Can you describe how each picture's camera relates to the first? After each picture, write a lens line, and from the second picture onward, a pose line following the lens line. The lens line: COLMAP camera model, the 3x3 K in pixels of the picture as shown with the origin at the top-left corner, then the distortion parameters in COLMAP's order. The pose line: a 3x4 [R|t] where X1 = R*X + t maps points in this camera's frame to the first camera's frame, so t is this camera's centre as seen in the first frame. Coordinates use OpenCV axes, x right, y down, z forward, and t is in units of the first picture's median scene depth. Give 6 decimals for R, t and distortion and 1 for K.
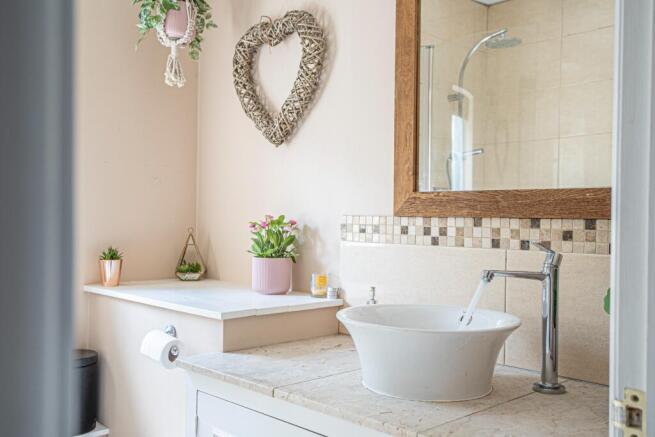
lens RADIAL K [[652.9, 0, 327.5], [0, 652.9, 218.5], [0, 0, 1]] dist [0.016352, 0.005864]
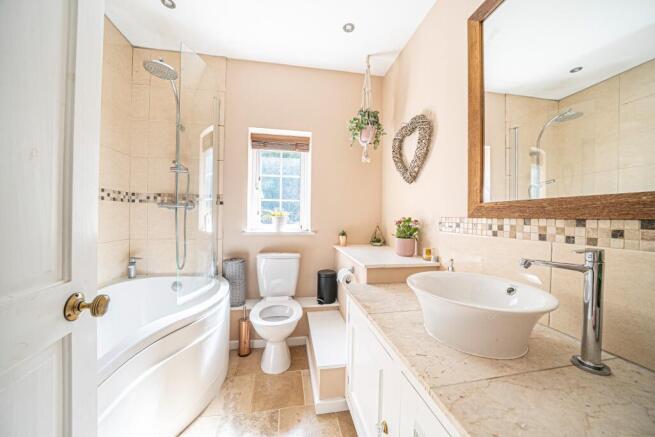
lens RADIAL K [[226.7, 0, 327.5], [0, 226.7, 218.5], [0, 0, 1]] dist [-0.027488, 0.003369]
pose [[0.827555, 0.001093, -0.561383, 0.134918], [-0.002980, 0.999993, -0.002445, 0.000857], [0.561376, 0.003696, 0.827553, 0.333682]]
